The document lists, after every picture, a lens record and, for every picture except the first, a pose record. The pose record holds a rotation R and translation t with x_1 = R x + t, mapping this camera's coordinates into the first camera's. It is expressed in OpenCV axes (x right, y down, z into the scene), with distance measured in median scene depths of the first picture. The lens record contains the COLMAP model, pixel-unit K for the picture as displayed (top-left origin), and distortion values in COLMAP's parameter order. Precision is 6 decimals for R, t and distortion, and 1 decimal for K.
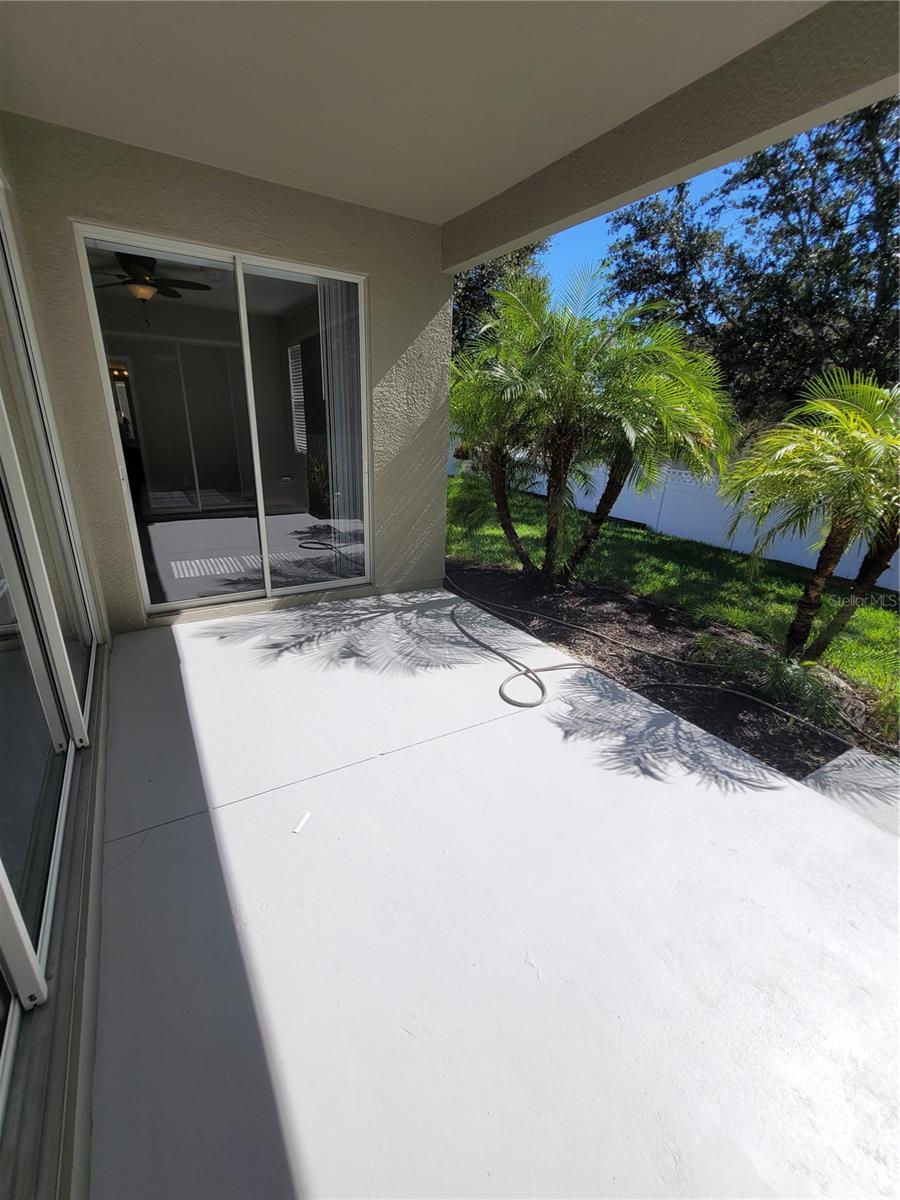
lens RADIAL K [[488.7, 0, 441.0], [0, 488.7, 600.9], [0, 0, 1]] dist [-0.008730, 0.000811]
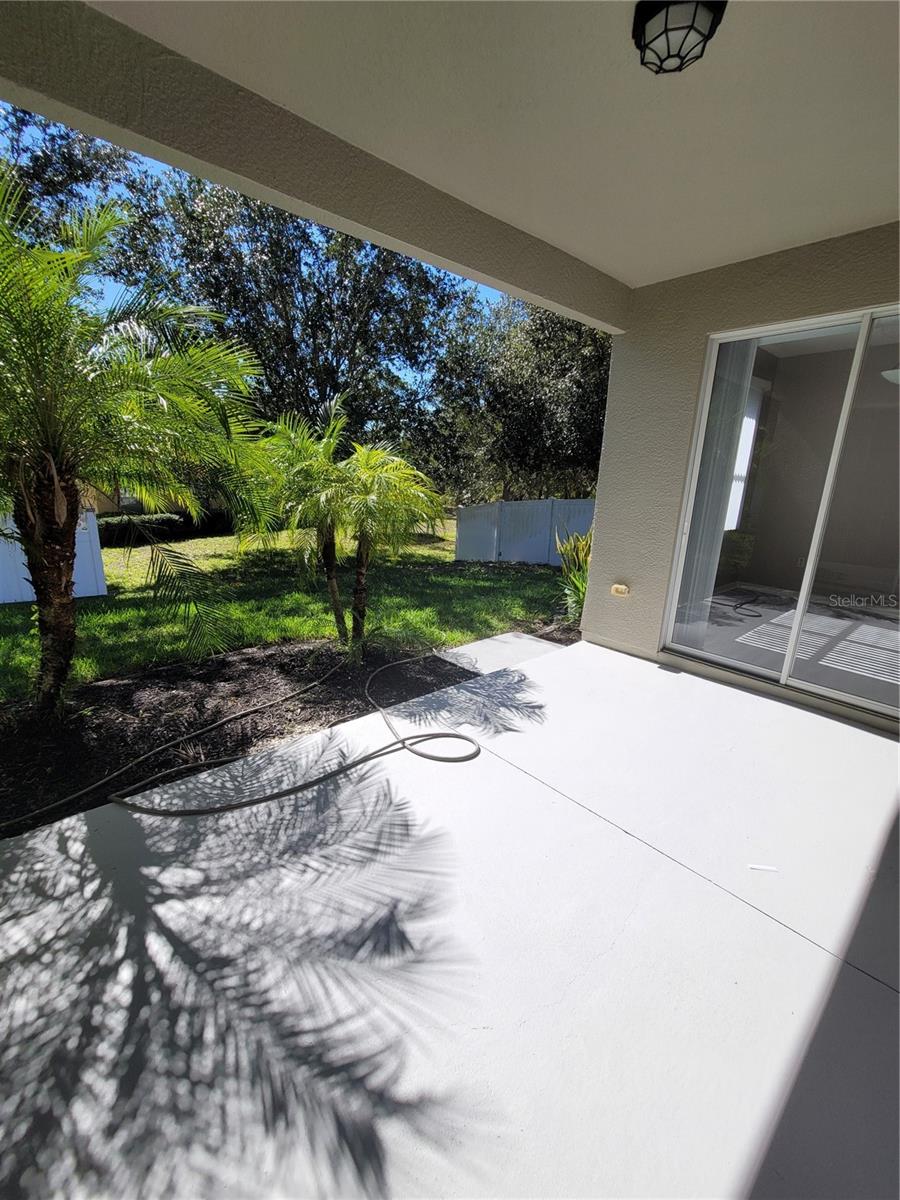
lens RADIAL K [[488.7, 0, 441.0], [0, 488.7, 600.9], [0, 0, 1]] dist [-0.008730, 0.000811]
pose [[-0.158946, -0.290402, 0.943612, -0.475461], [0.302886, 0.895331, 0.326563, -0.283834], [-0.939679, 0.337713, -0.054351, 0.728829]]
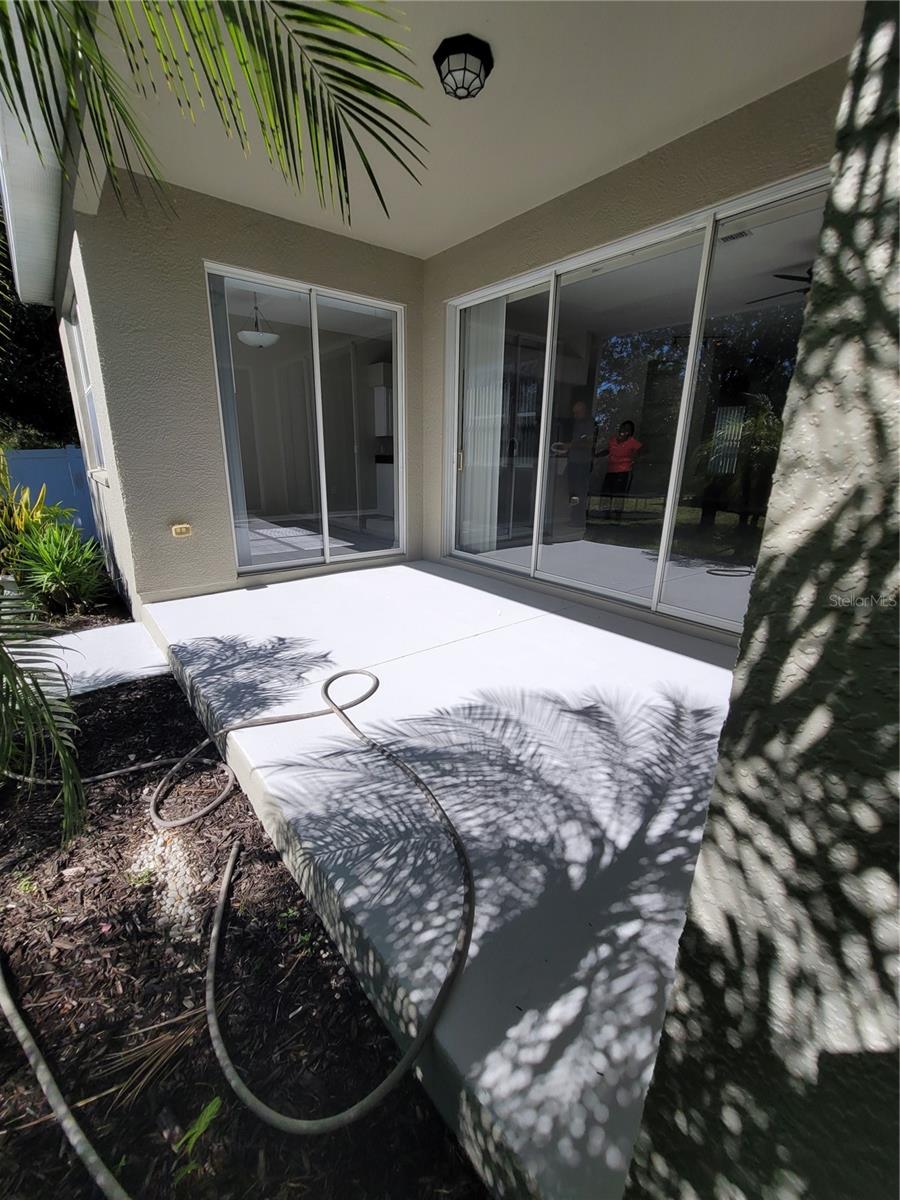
lens RADIAL K [[486.4, 0, 438.4], [0, 486.4, 602.8], [0, 0, 1]] dist [-0.010363, 0.001206]
pose [[-0.992314, -0.009199, -0.123407, 0.089545], [-0.081043, 0.801938, 0.591885, -0.341779], [0.093520, 0.597337, -0.796519, 1.214952]]
